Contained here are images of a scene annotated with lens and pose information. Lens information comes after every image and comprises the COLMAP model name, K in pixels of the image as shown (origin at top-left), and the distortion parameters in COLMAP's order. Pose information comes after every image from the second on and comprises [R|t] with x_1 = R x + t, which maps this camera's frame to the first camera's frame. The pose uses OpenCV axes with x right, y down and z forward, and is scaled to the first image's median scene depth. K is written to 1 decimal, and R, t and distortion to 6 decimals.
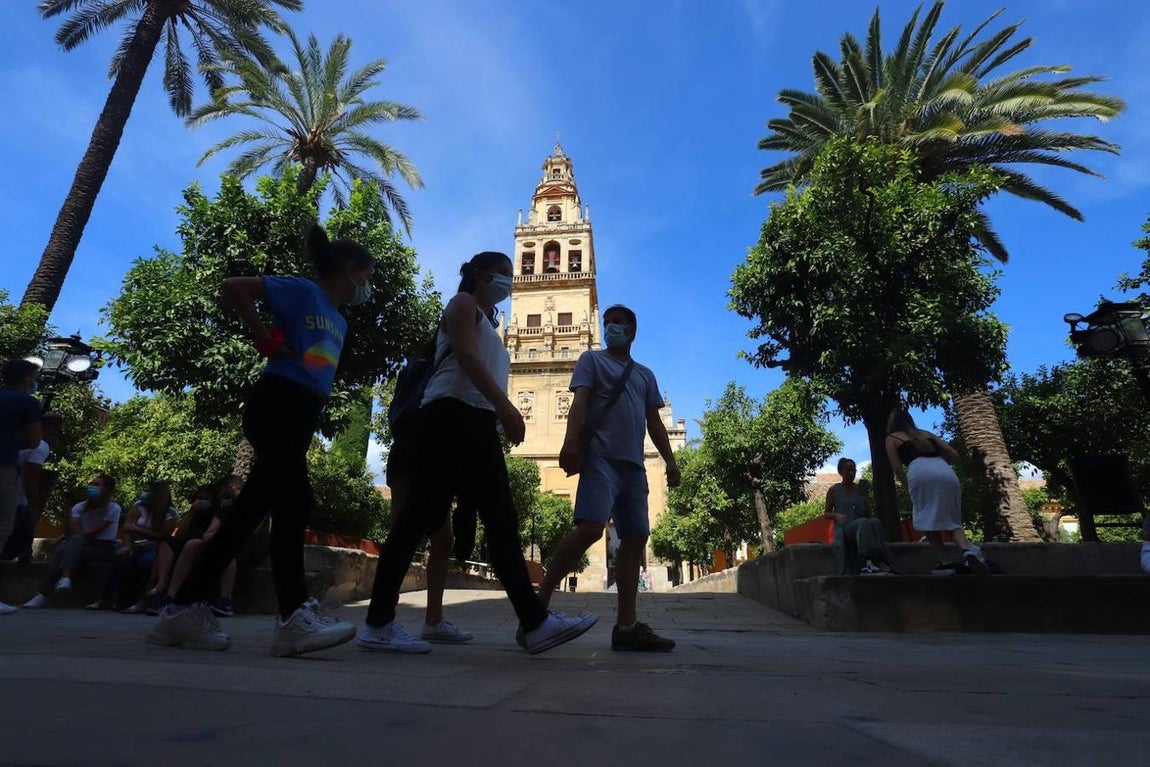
lens RADIAL K [[518.0, 0, 574.9], [0, 518.0, 379.3], [0, 0, 1]] dist [-0.053699, 0.014935]
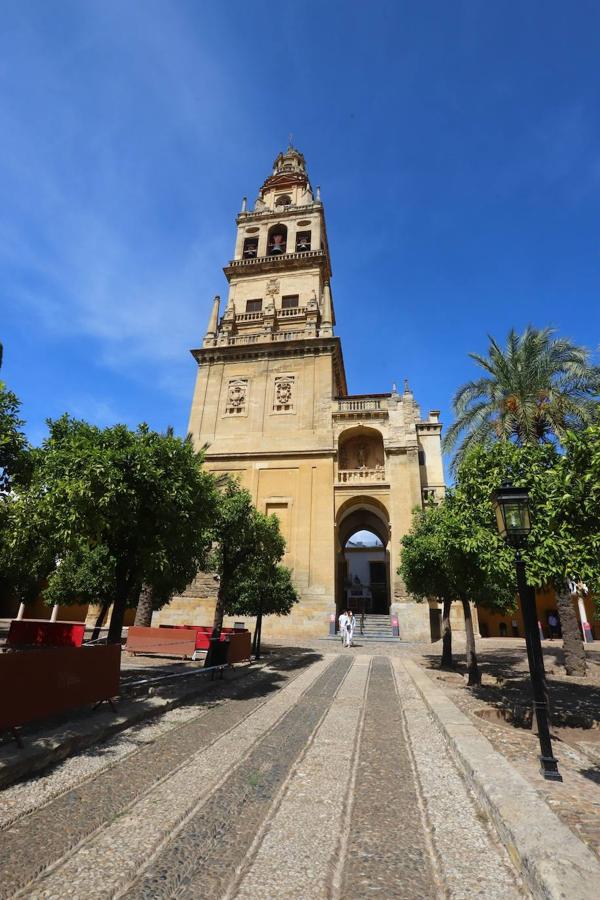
lens RADIAL K [[415.0, 0, 304.4], [0, 415.0, 448.0], [0, 0, 1]] dist [-0.074203, 0.003348]
pose [[0.997971, -0.008779, -0.063056, 0.048484], [0.009817, 0.999821, 0.016181, 0.122200], [0.062902, -0.016767, 0.997879, 0.370859]]
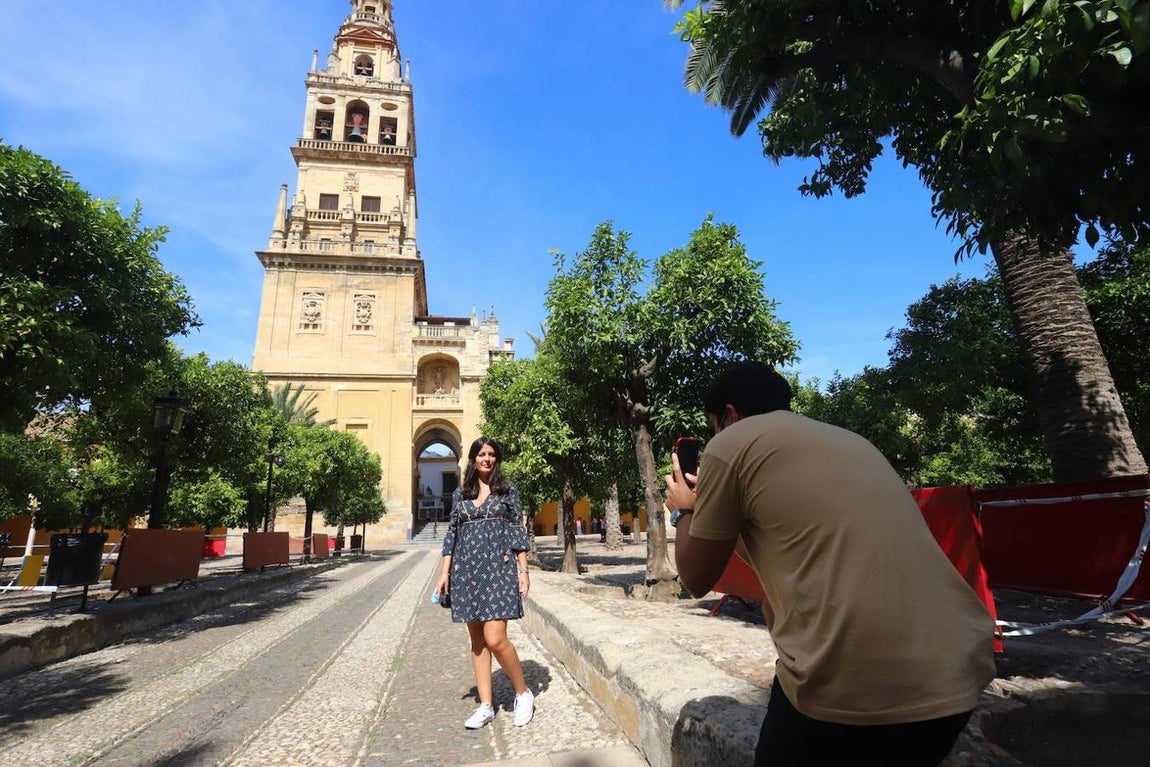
lens RADIAL K [[554.3, 0, 560.0], [0, 554.3, 375.0], [0, 0, 1]] dist [-0.037949, 0.008225]
pose [[0.956376, 0.031860, 0.290395, 0.023077], [-0.069345, 0.990383, 0.119721, 0.022029], [-0.283787, -0.134636, 0.949388, 0.106483]]
